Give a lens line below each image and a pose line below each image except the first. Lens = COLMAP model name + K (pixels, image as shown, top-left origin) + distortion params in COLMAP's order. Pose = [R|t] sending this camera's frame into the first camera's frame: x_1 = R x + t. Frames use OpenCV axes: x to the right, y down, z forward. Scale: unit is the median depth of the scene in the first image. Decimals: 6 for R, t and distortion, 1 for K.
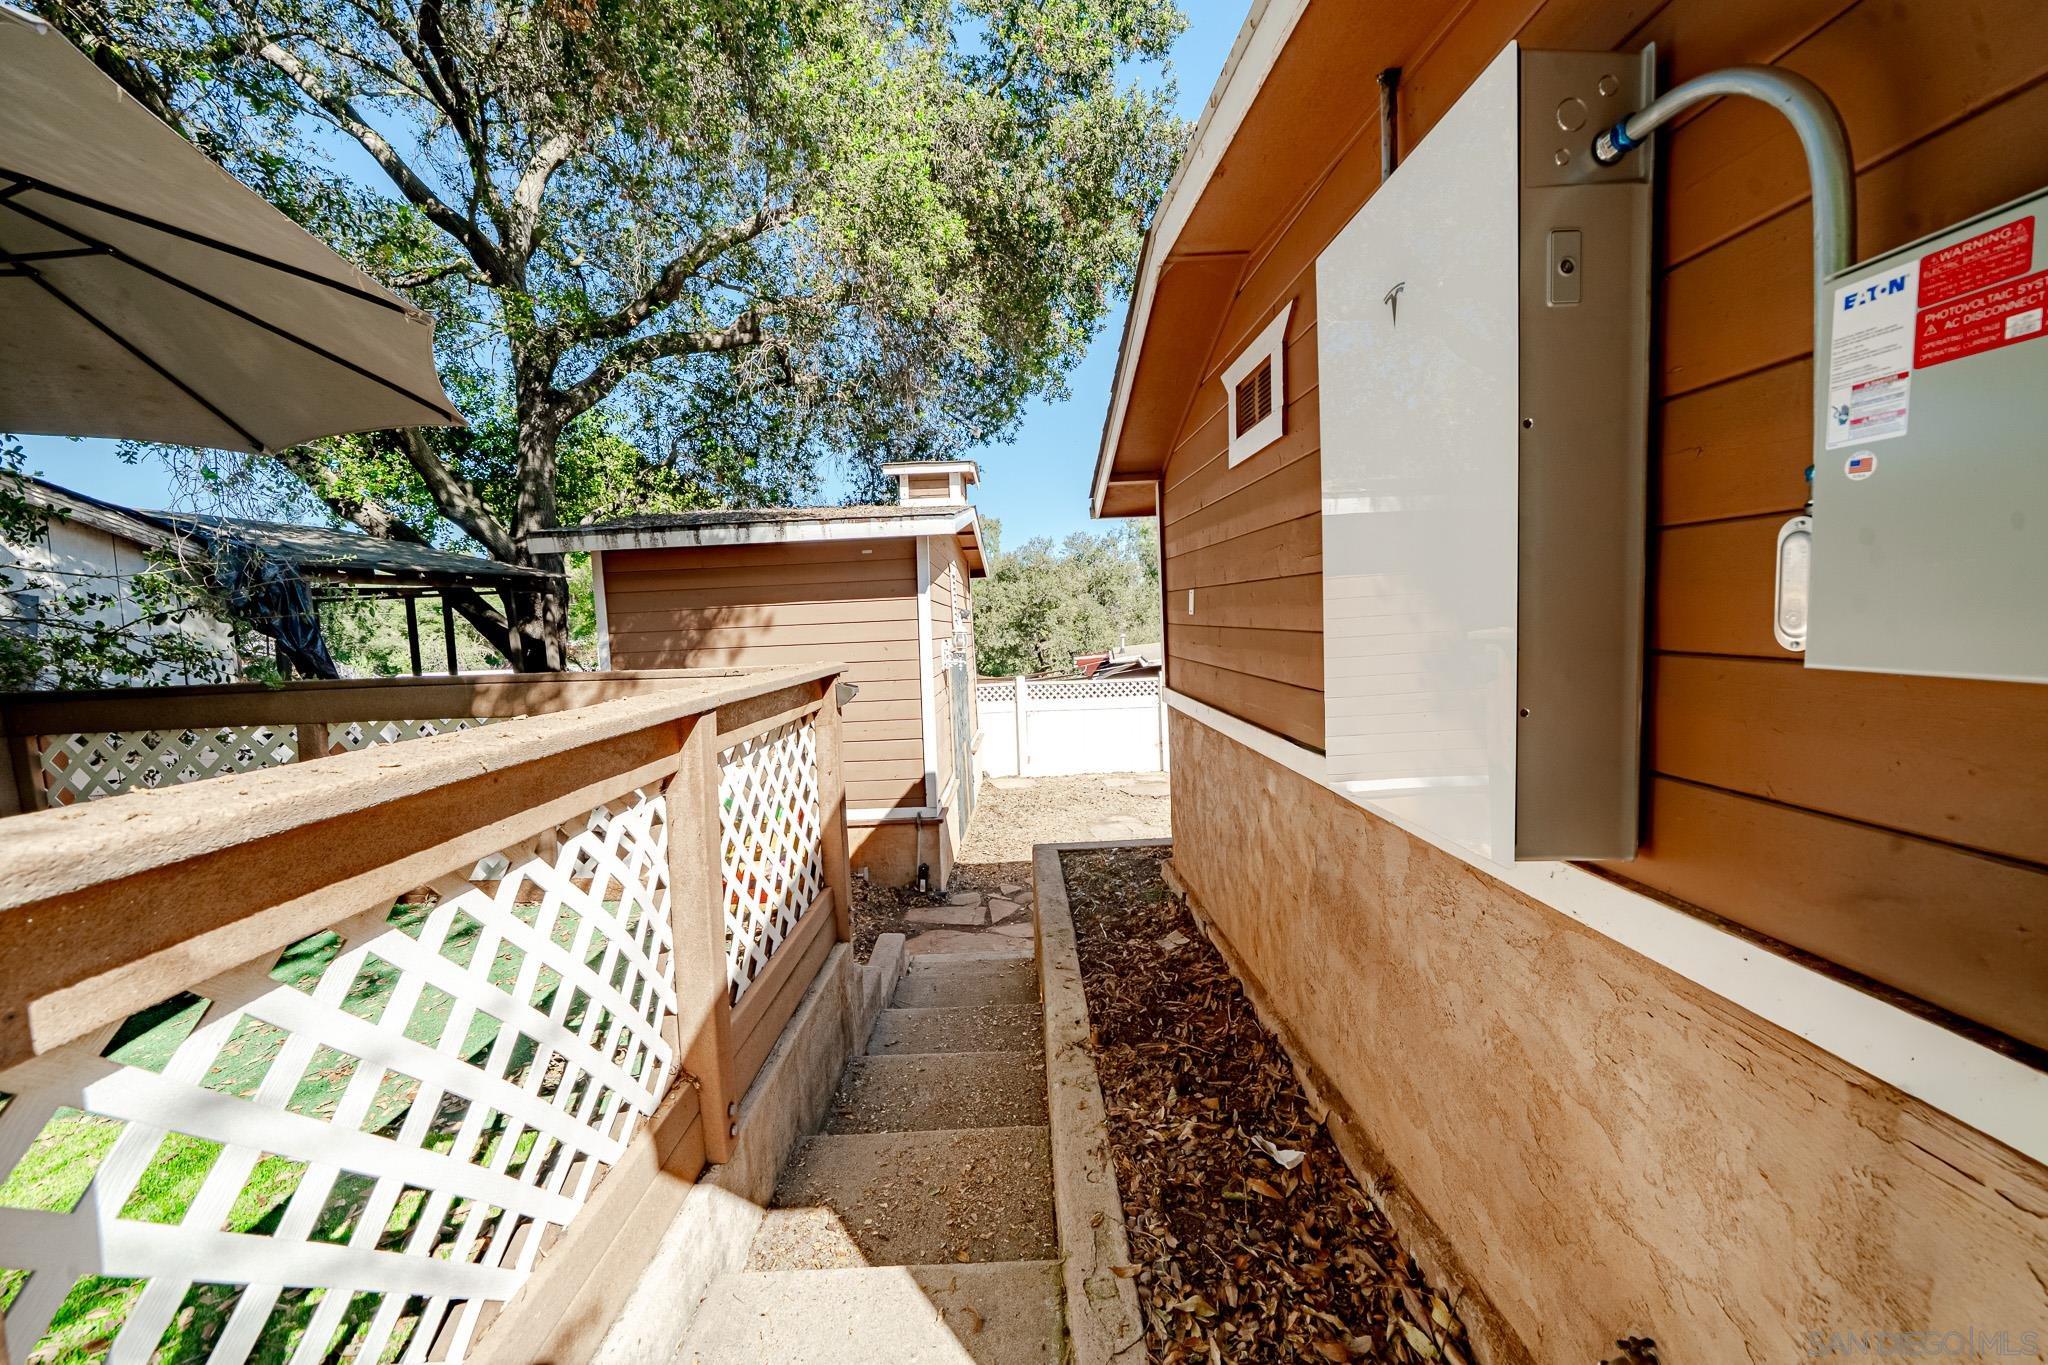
lens RADIAL K [[732.7, 0, 1019.4], [0, 732.7, 682.1], [0, 0, 1]] dist [-0.003275, -0.000091]
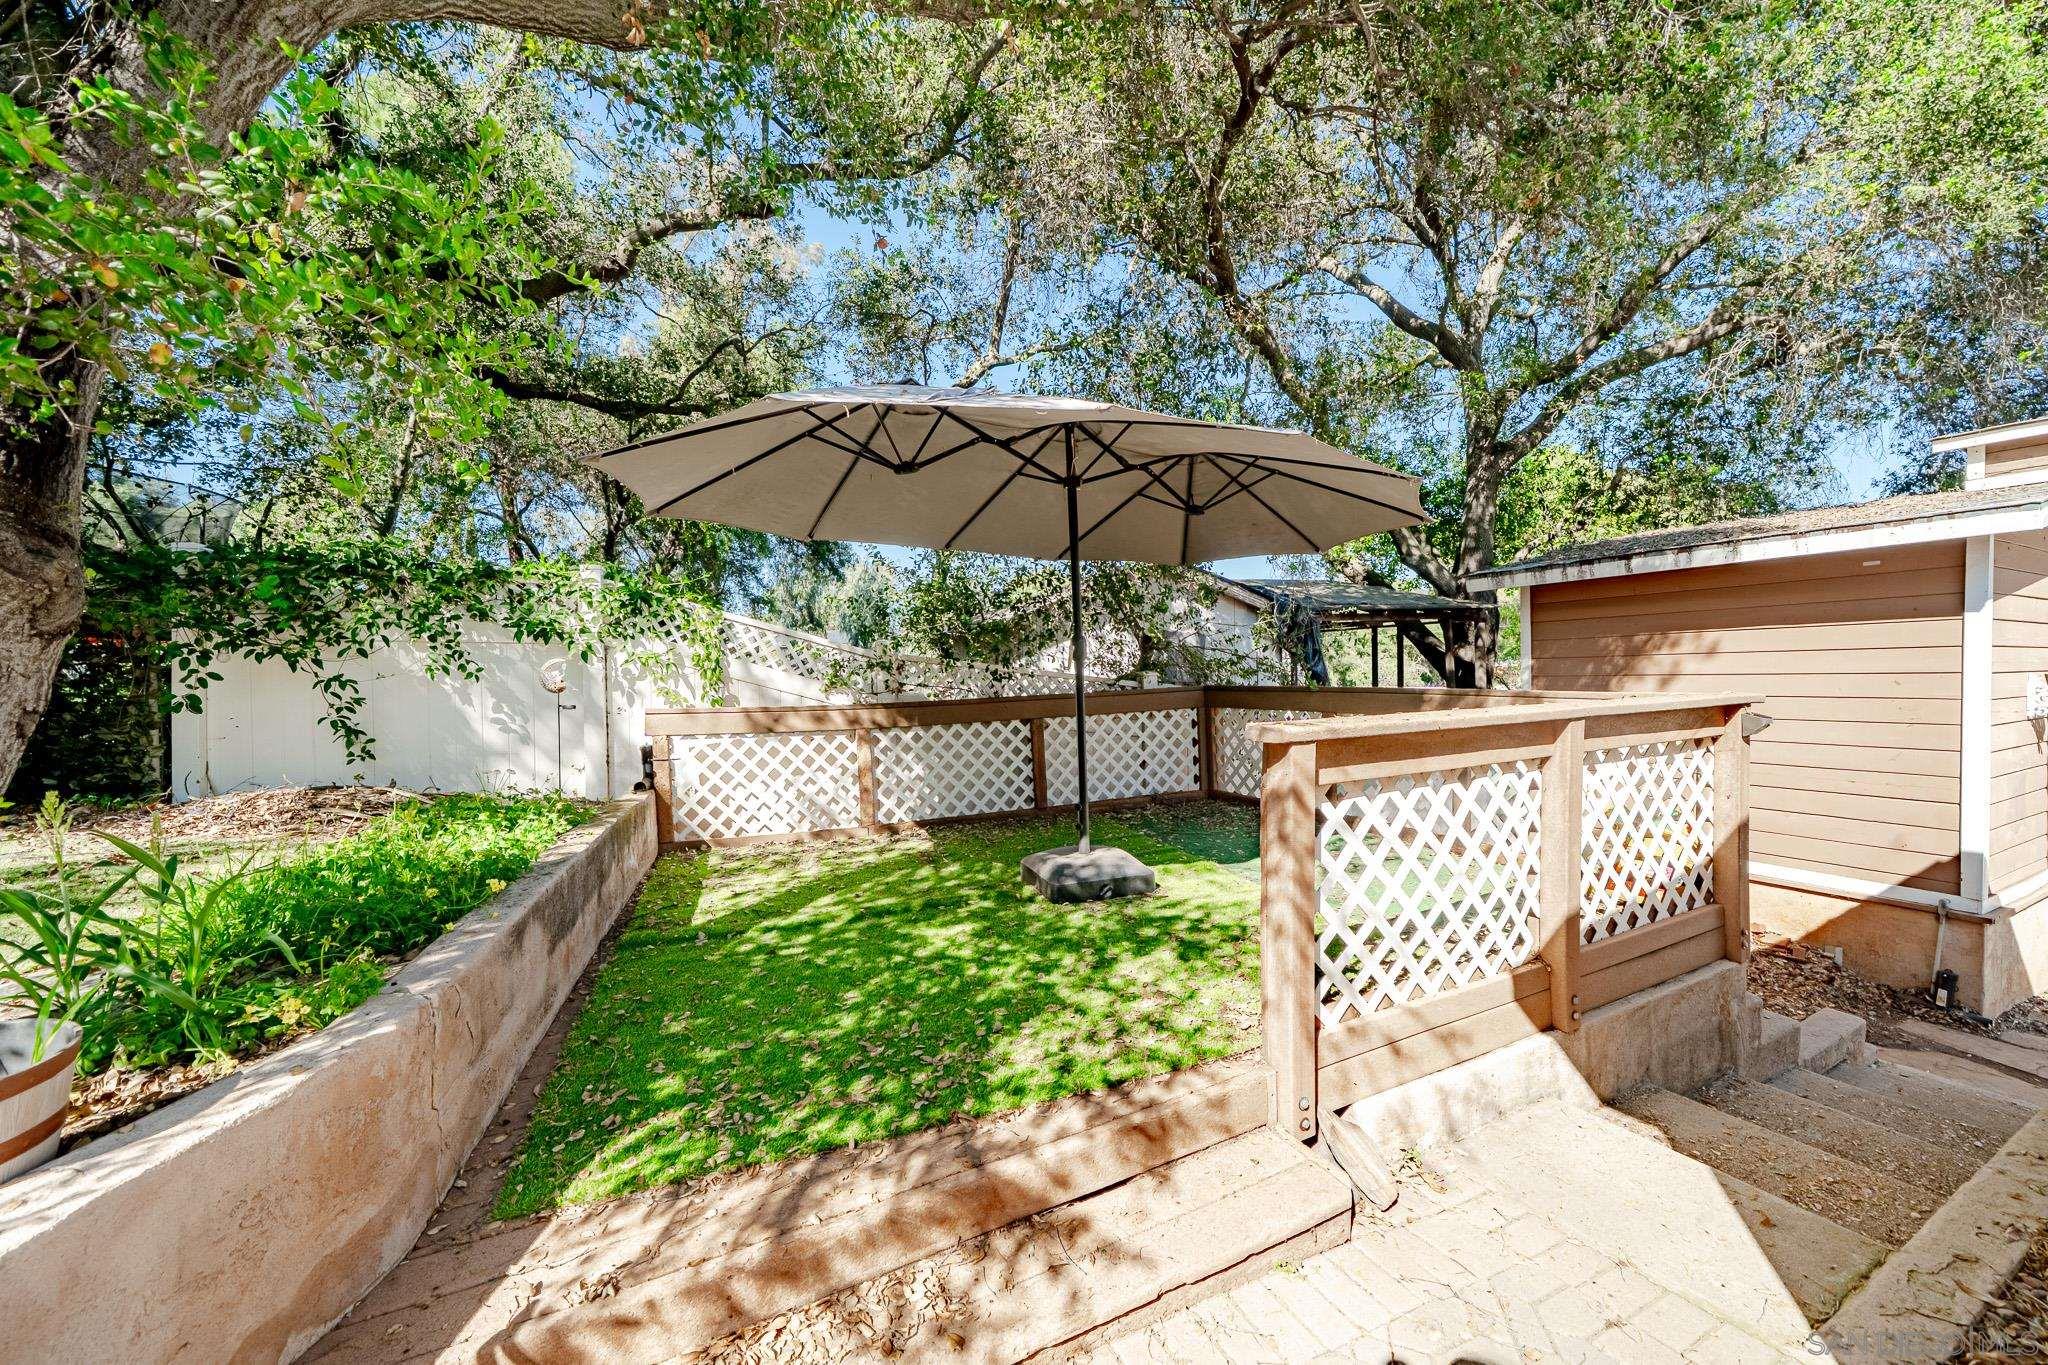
lens RADIAL K [[752.3, 0, 1000.6], [0, 752.3, 684.4], [0, 0, 1]] dist [-0.009953, 0.002097]
pose [[0.418014, 0.044458, -0.907352, 0.112295], [-0.067680, 0.997550, 0.017698, 0.006005], [0.905916, 0.054012, 0.419999, -0.170632]]
